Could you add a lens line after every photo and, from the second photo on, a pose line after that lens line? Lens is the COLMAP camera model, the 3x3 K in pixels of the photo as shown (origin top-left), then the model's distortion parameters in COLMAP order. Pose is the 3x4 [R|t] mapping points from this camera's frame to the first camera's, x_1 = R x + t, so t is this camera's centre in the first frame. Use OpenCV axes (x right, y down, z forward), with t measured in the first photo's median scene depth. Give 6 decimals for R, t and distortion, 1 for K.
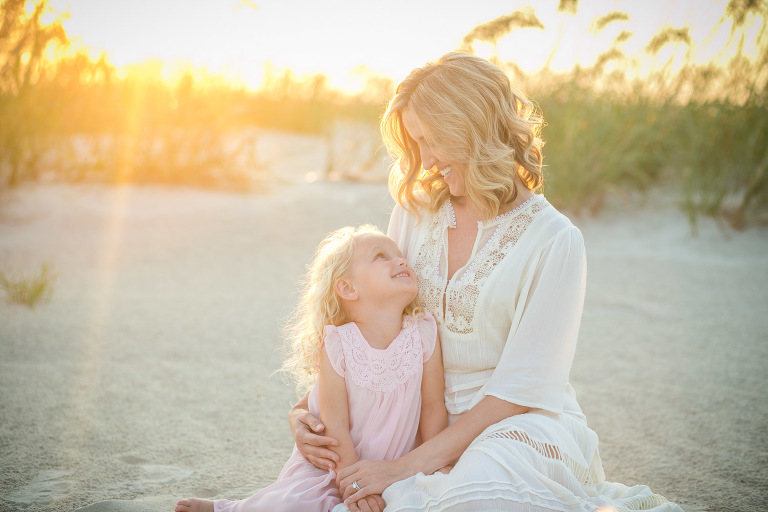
lens RADIAL K [[1893.6, 0, 384.0], [0, 1893.6, 256.0], [0, 0, 1]] dist [-0.072938, -0.633424]
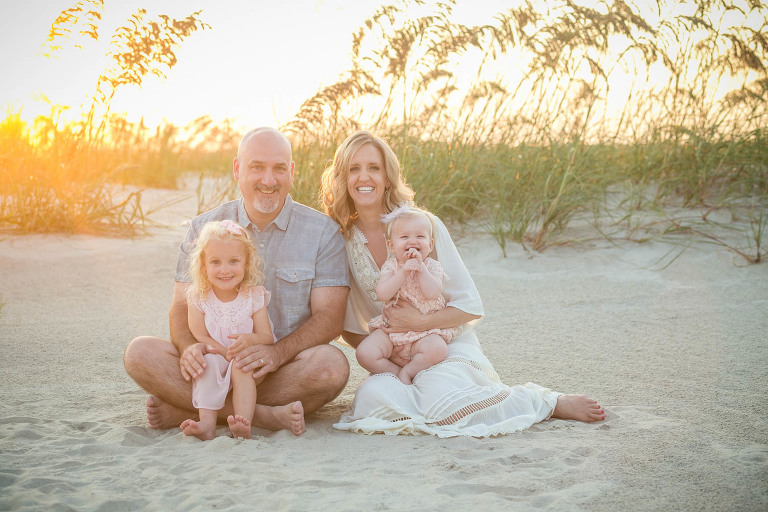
lens RADIAL K [[1893.6, 0, 384.0], [0, 1893.6, 256.0], [0, 0, 1]] dist [-0.072938, -0.633424]
pose [[0.995492, -0.038464, 0.086694, -0.020541], [0.040723, 0.998872, -0.024439, 0.014509], [-0.085656, 0.027859, 0.995935, -0.213201]]
